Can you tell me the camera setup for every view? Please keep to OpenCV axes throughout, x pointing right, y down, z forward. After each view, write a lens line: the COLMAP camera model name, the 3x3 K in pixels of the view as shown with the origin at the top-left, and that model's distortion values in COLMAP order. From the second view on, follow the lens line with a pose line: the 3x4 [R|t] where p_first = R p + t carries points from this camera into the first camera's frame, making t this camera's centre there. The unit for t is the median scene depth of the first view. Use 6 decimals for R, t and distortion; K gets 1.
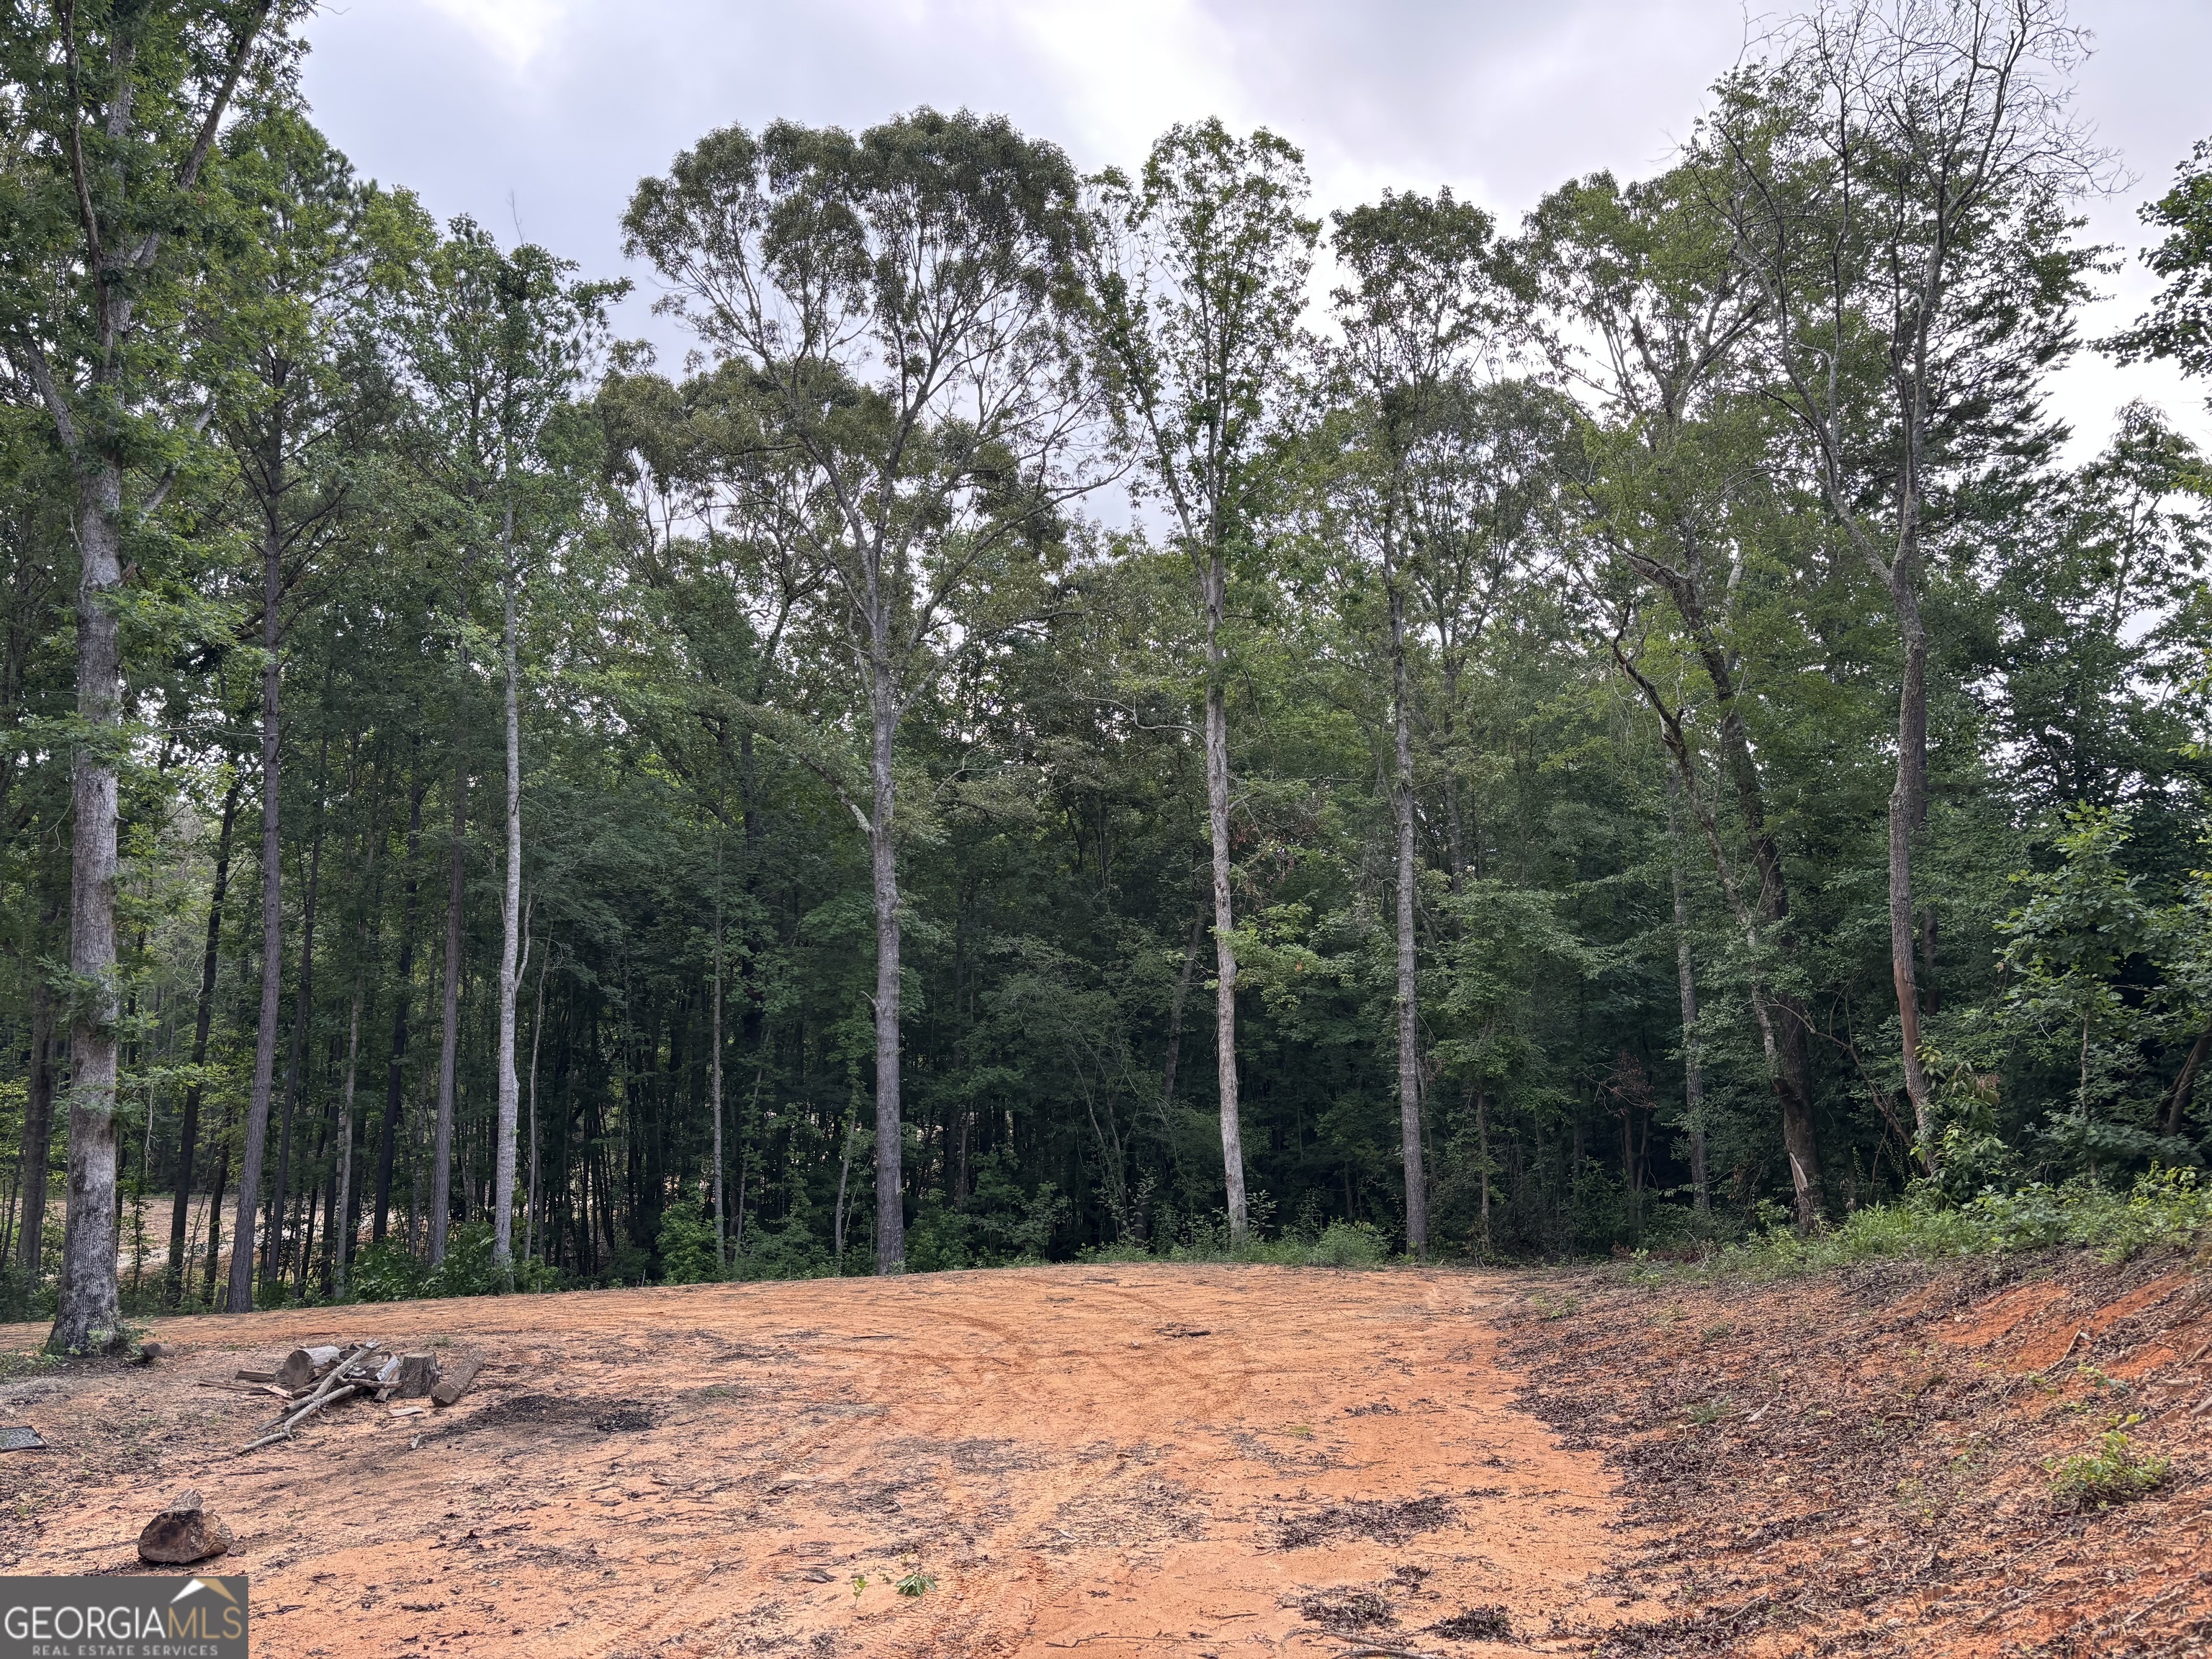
lens RADIAL K [[1725.9, 0, 1118.7], [0, 1725.9, 839.0], [0, 0, 1]] dist [0.073606, -0.065181]
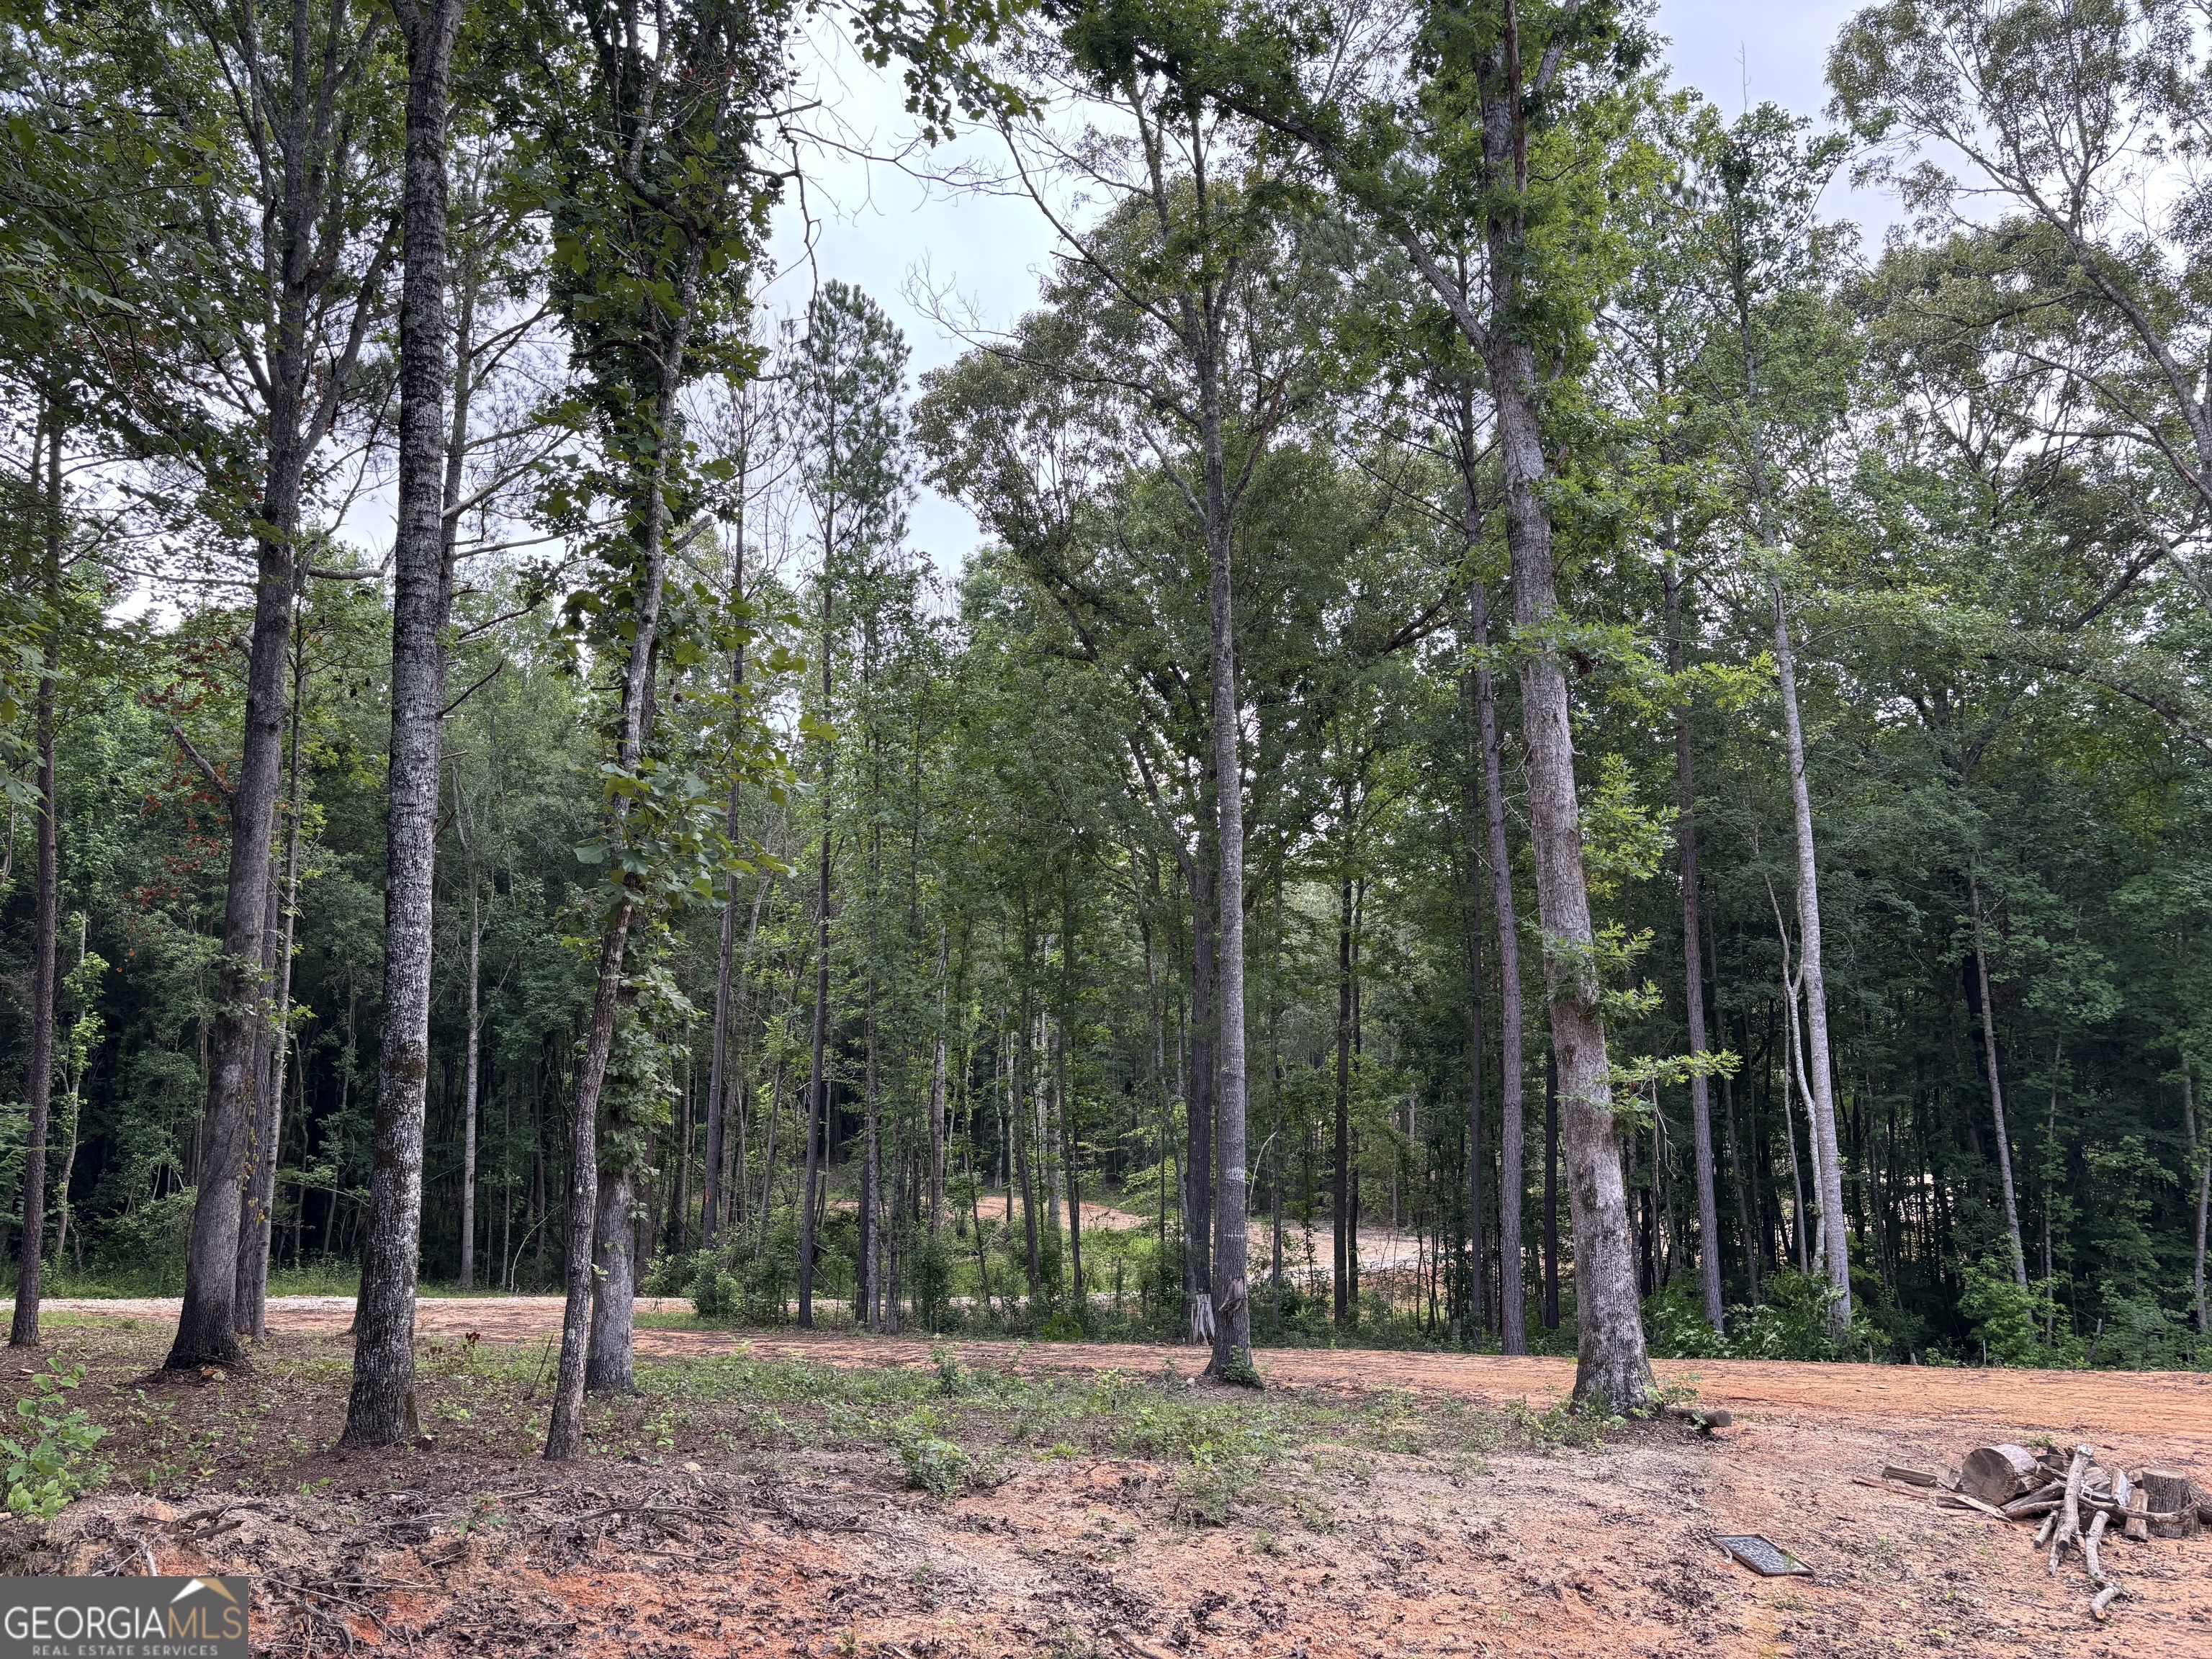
lens RADIAL K [[1725.9, 0, 1118.7], [0, 1725.9, 839.0], [0, 0, 1]] dist [0.073606, -0.065181]
pose [[0.862546, -0.075148, -0.500367, -0.184705], [0.062402, 0.997159, -0.042187, 0.026381], [0.502116, 0.005165, 0.864785, 0.101615]]
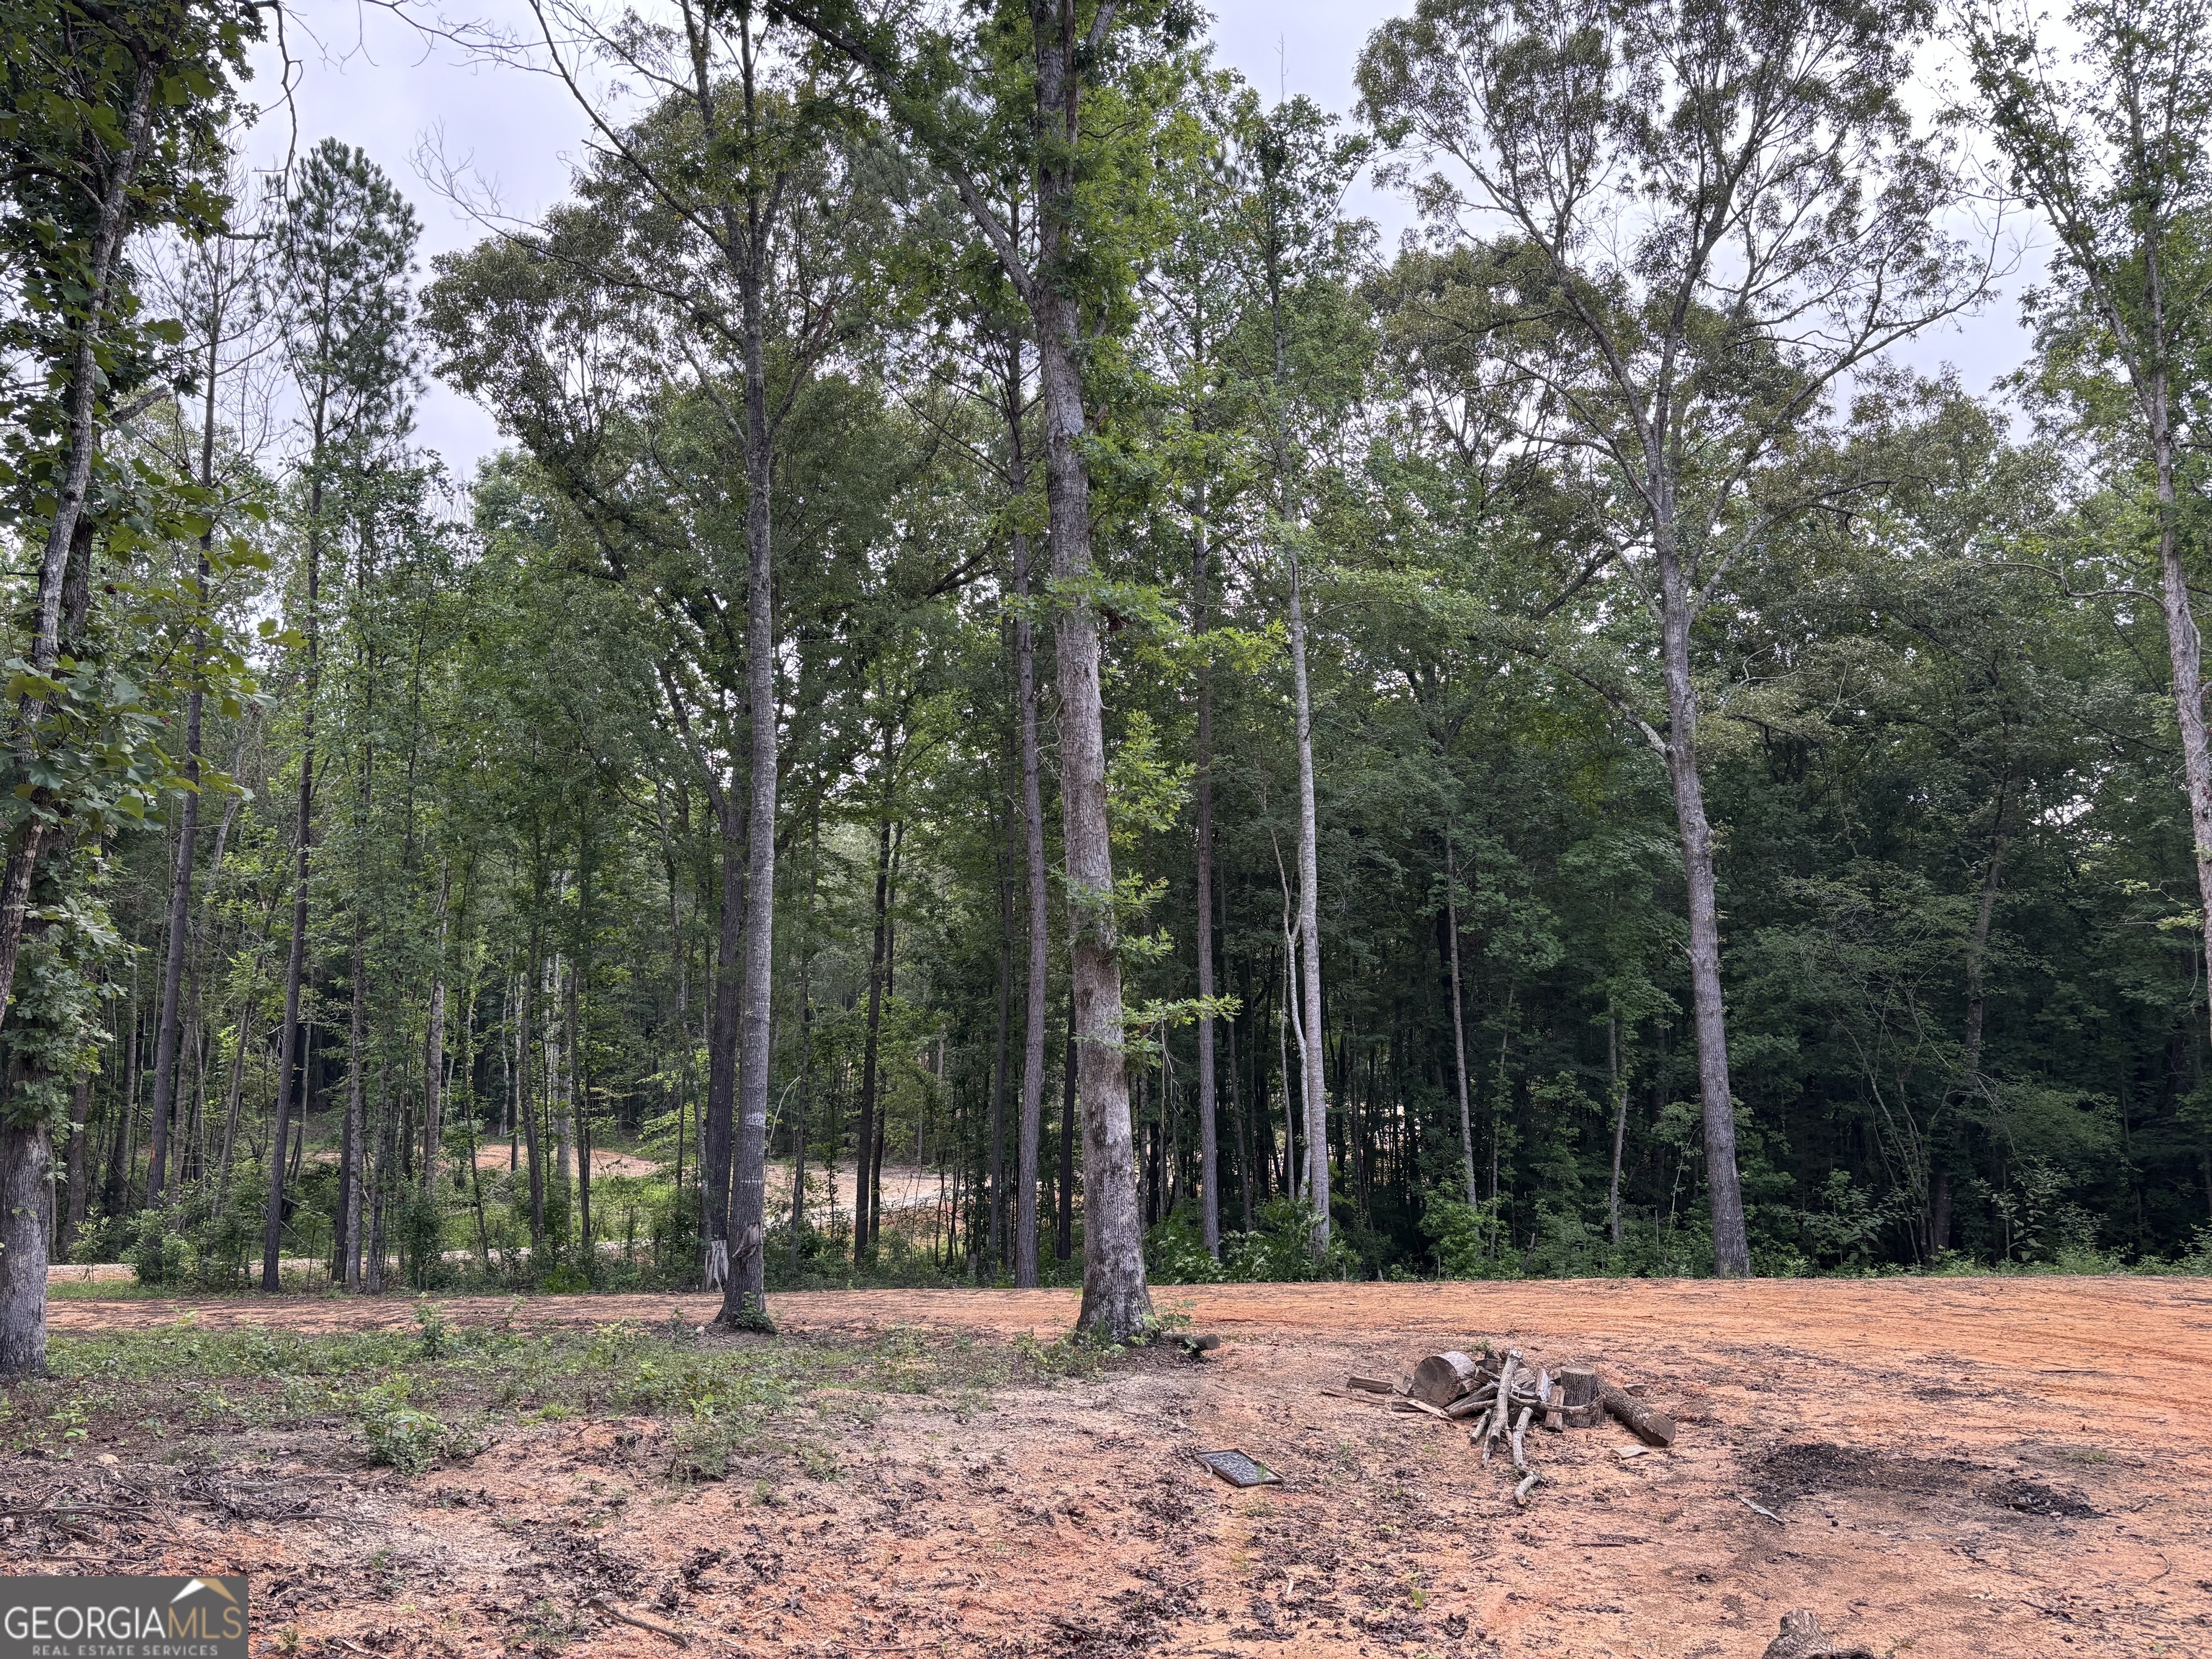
lens RADIAL K [[1726.5, 0, 1108.0], [0, 1726.5, 840.9], [0, 0, 1]] dist [0.051307, -0.002961]
pose [[0.963988, -0.030085, -0.264240, -0.184956], [0.032478, 0.999461, 0.004693, 0.026182], [0.263956, -0.013106, 0.964446, 0.106001]]
